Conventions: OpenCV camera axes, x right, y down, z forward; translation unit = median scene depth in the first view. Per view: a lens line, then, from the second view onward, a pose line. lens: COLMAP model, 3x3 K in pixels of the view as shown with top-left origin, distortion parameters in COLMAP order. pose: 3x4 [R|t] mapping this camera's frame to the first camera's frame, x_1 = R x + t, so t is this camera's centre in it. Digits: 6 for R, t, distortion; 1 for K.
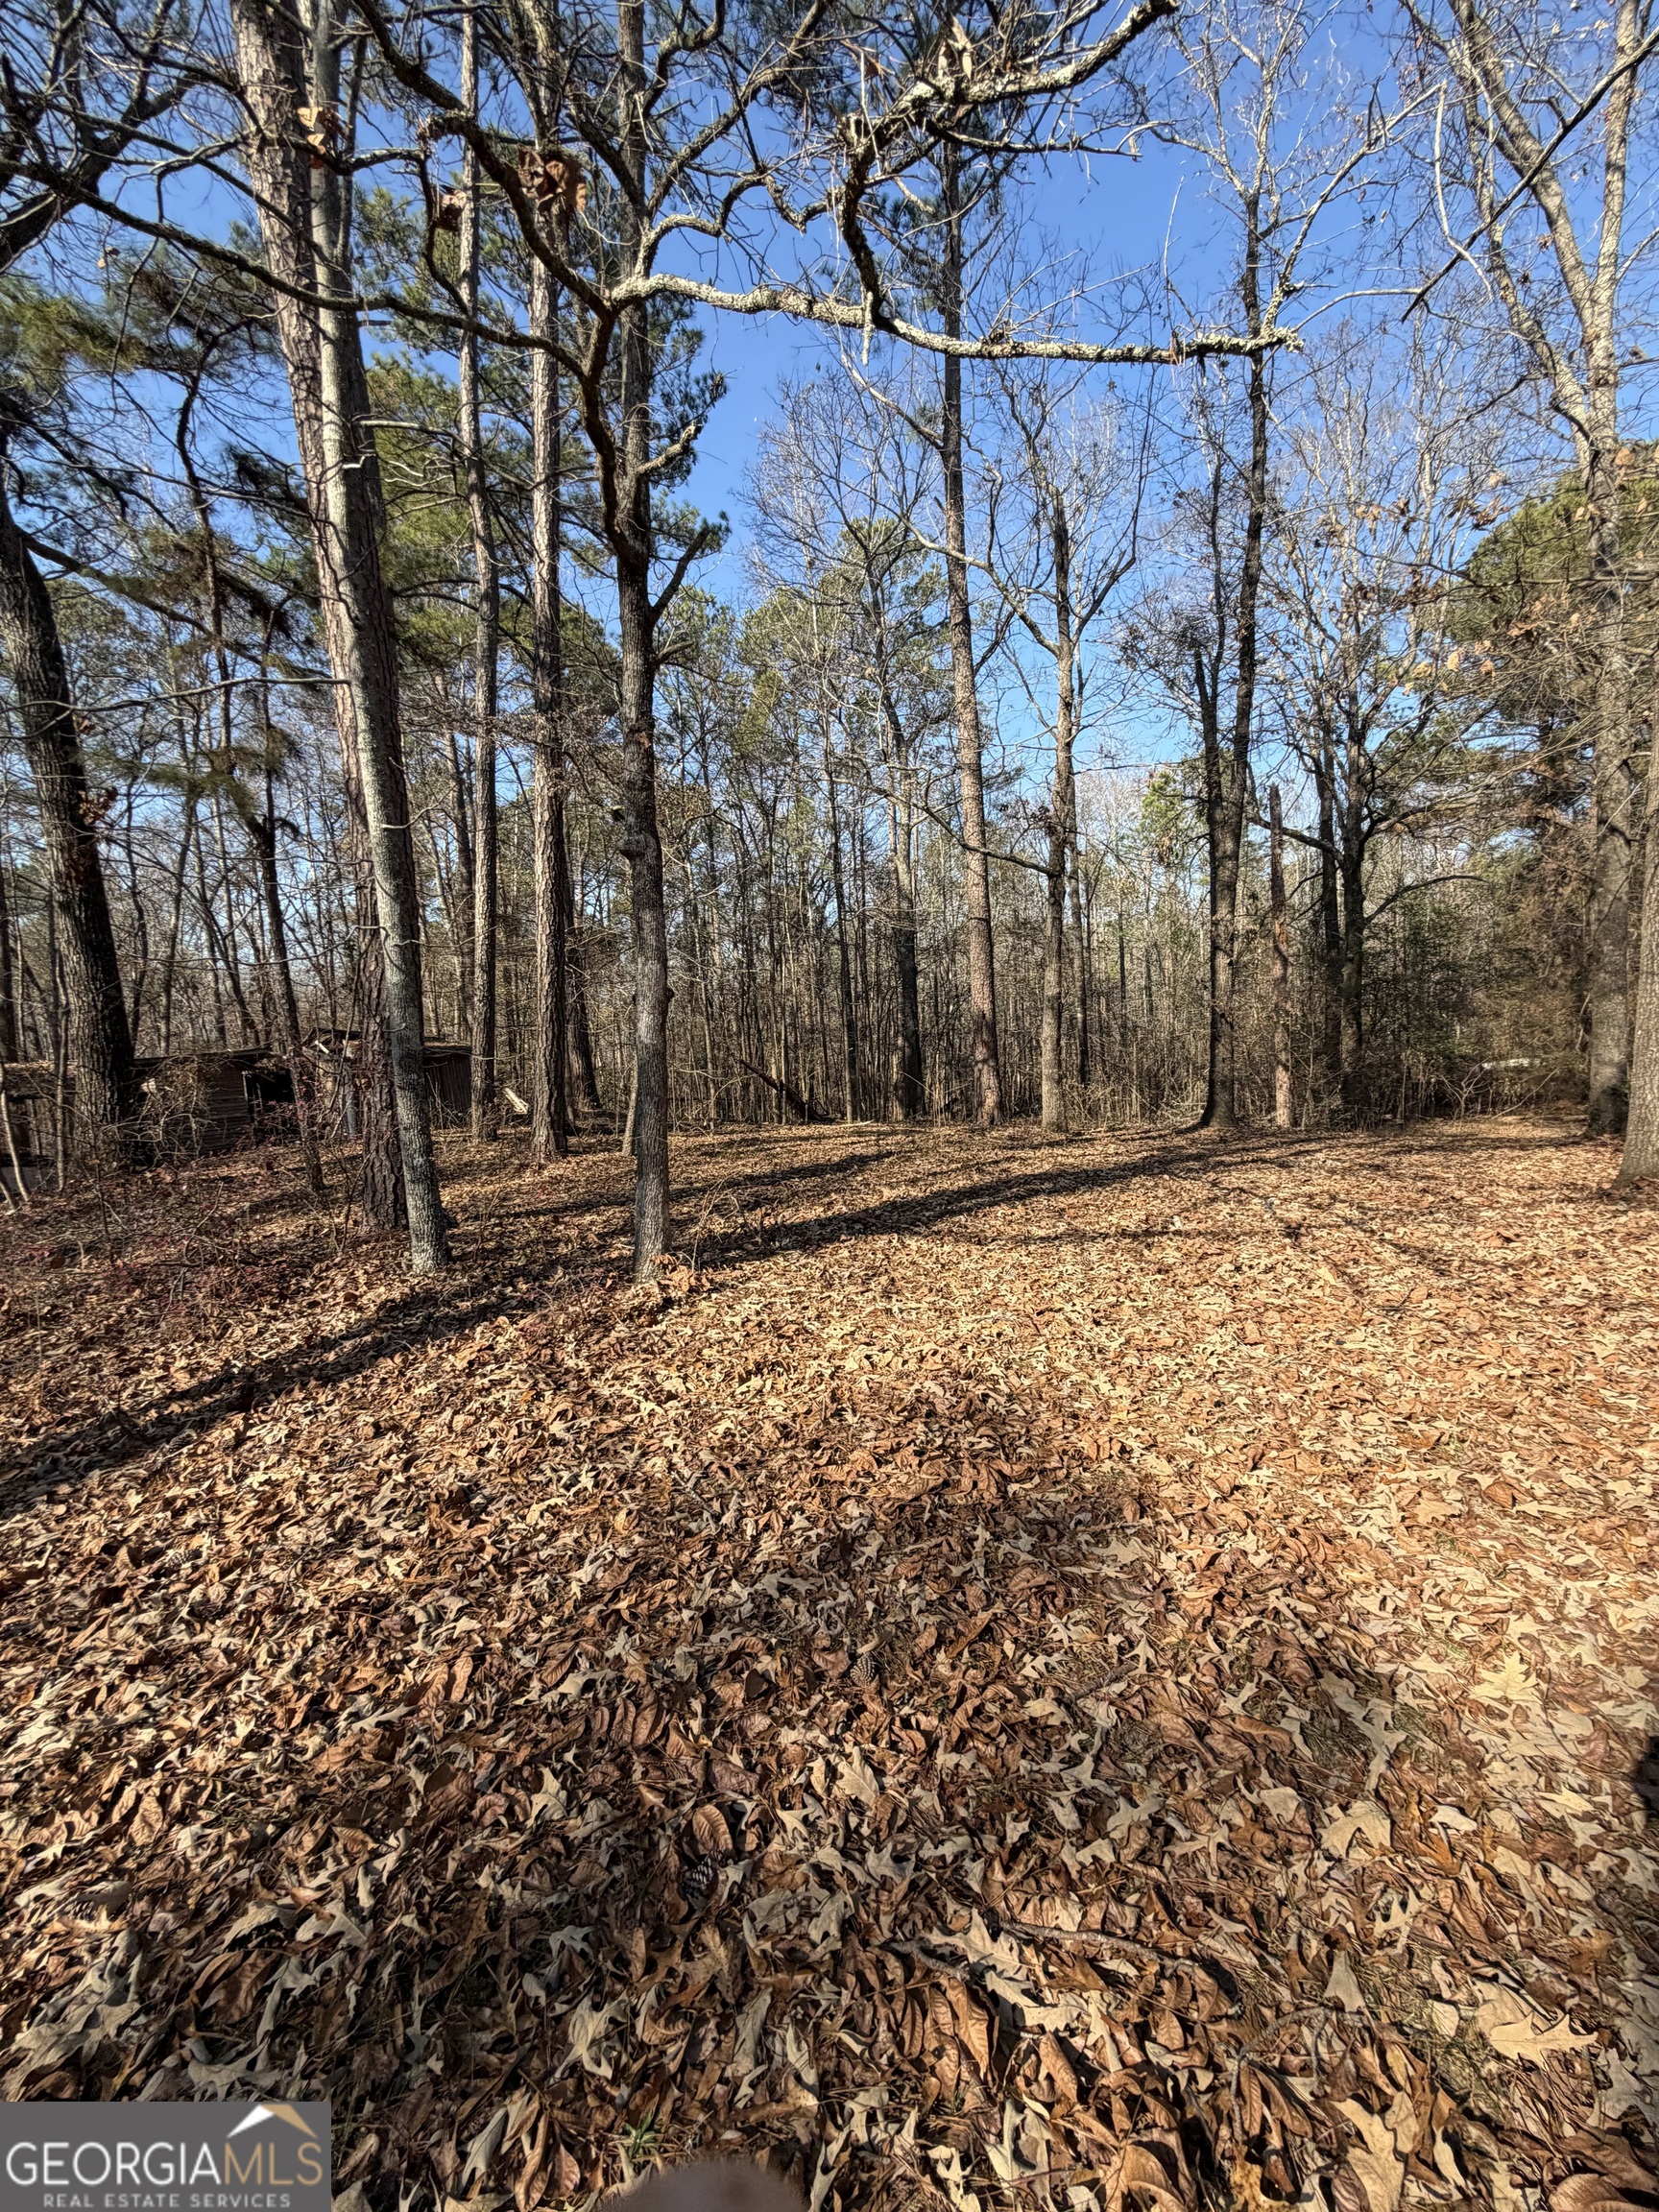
lens RADIAL K [[881.6, 0, 829.4], [0, 881.6, 1104.3], [0, 0, 1]] dist [0.003173, -0.000421]
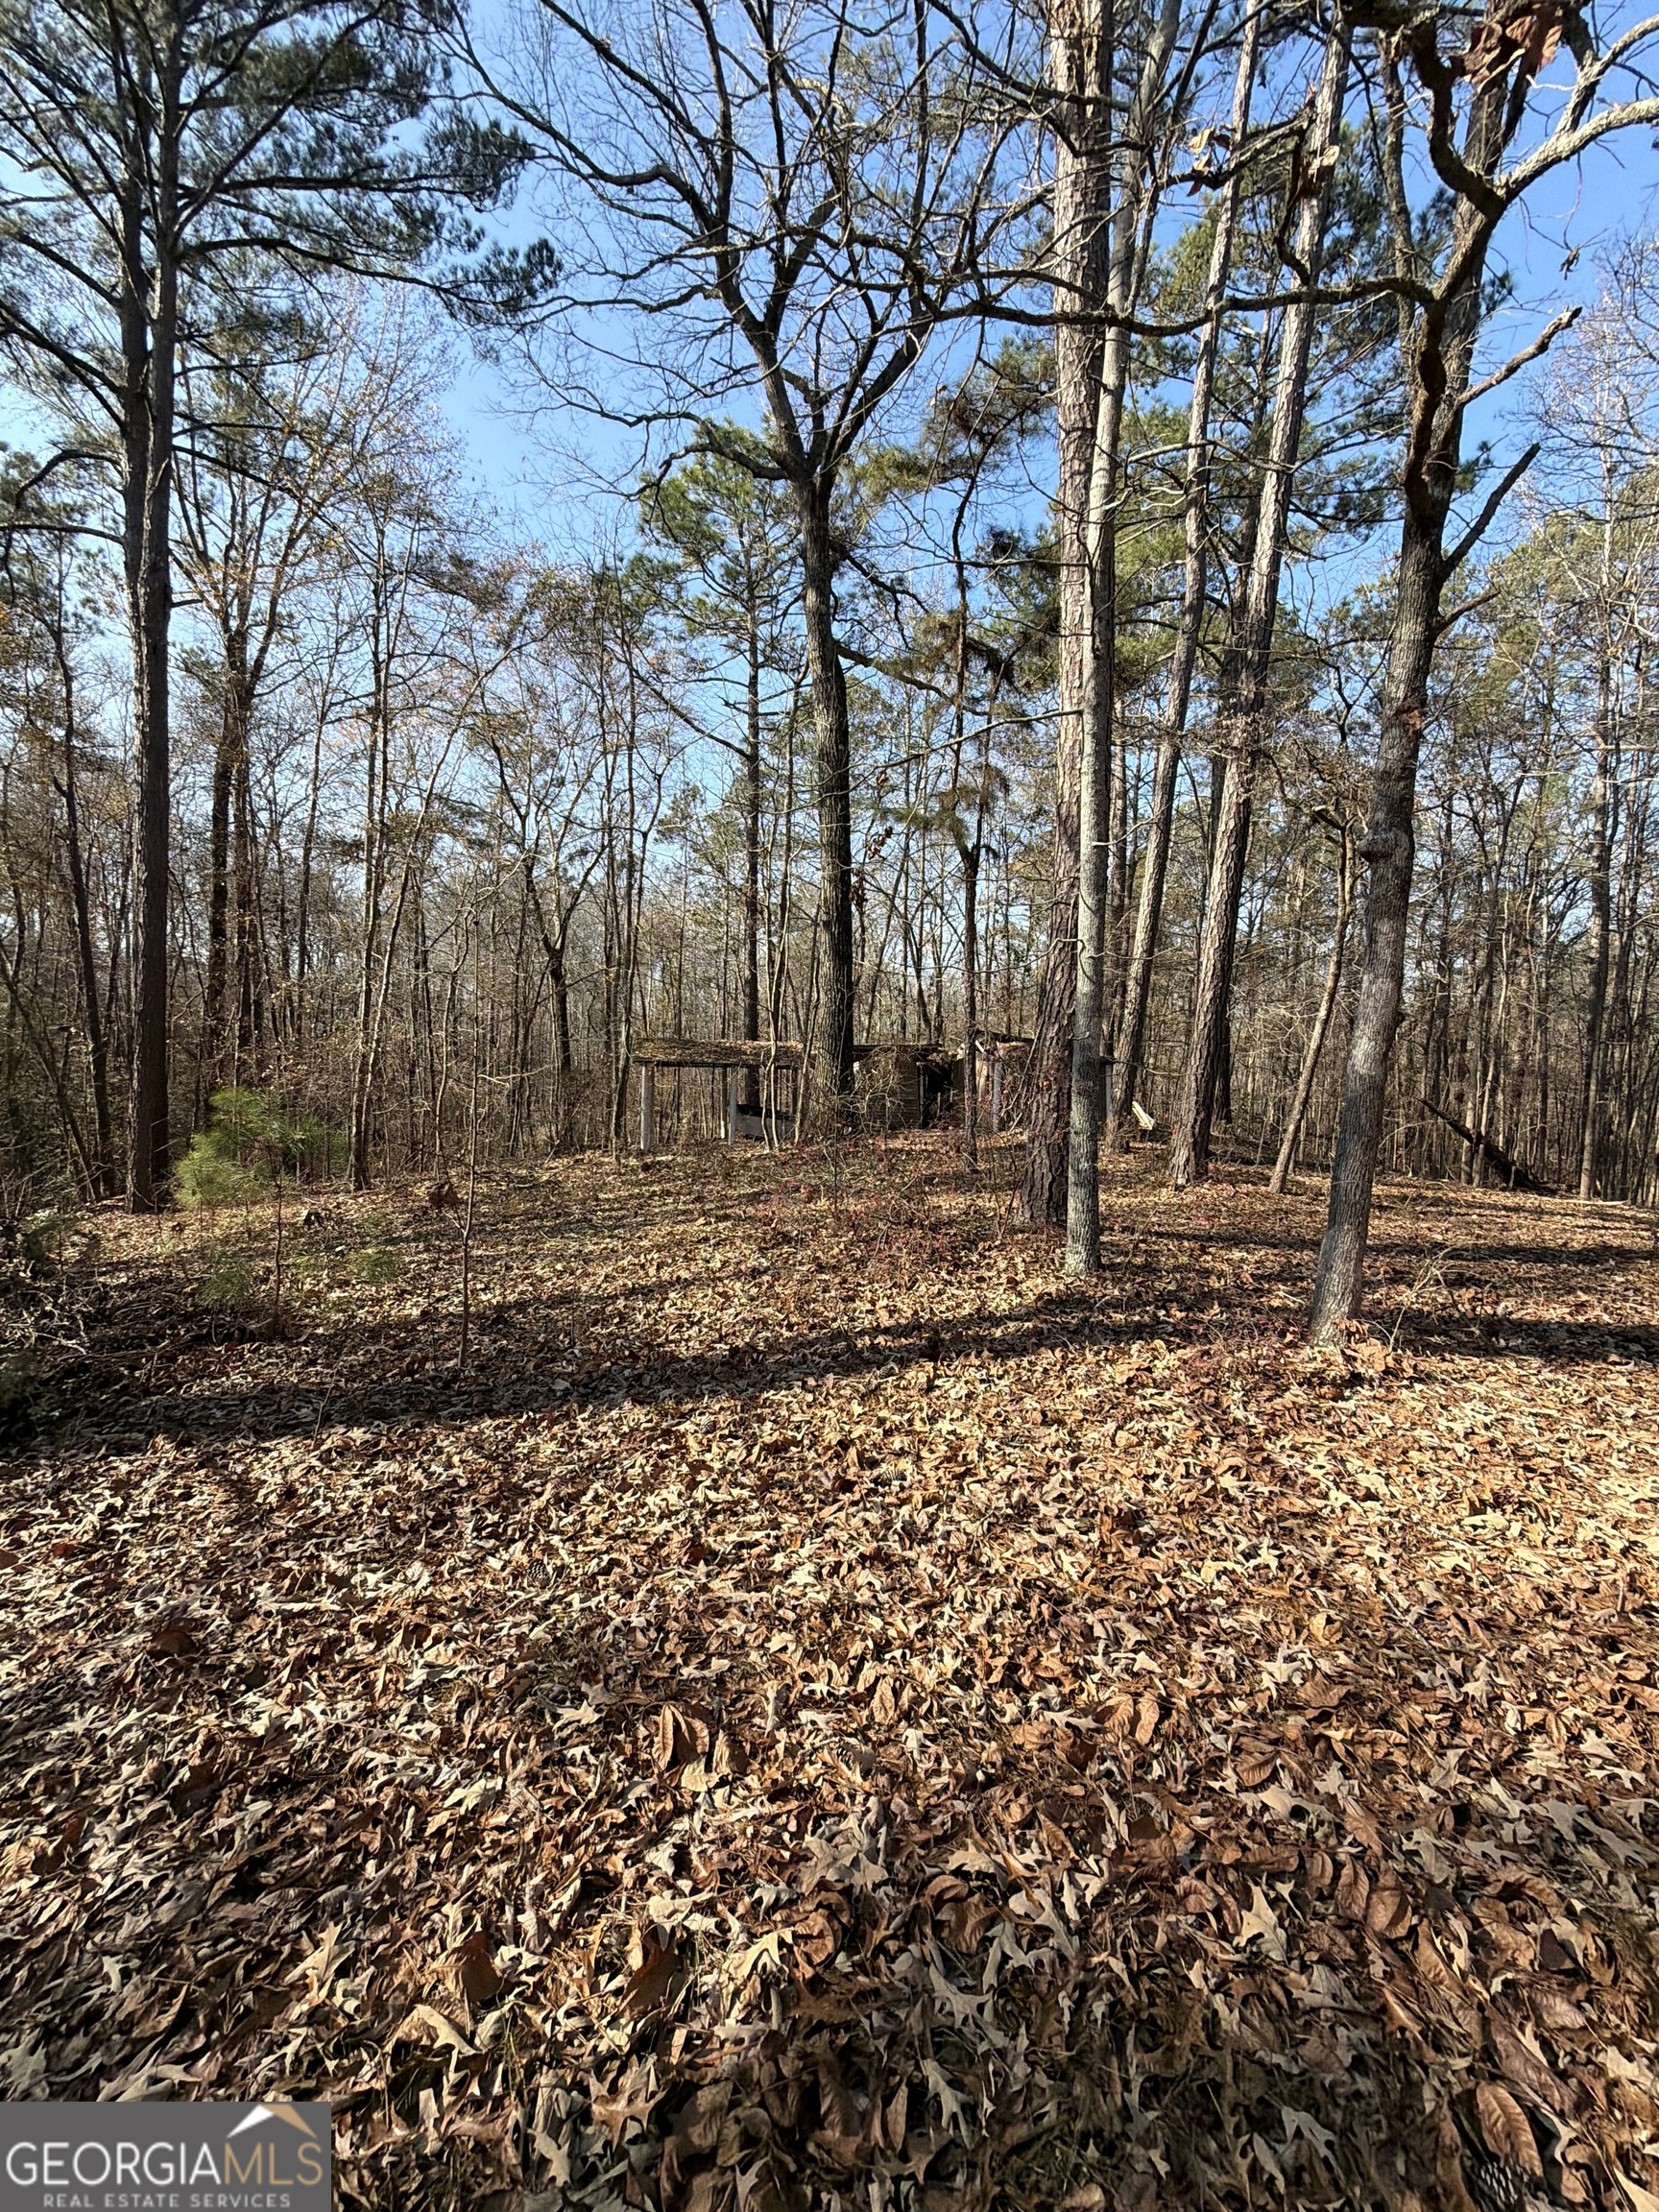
lens RADIAL K [[881.6, 0, 828.5], [0, 881.6, 1103.5], [0, 0, 1]] dist [0.003173, -0.000421]
pose [[0.778539, 0.115182, -0.616936, -0.114932], [-0.125156, 0.991764, 0.027223, 0.002512], [0.614990, 0.056019, 0.786542, -0.001282]]
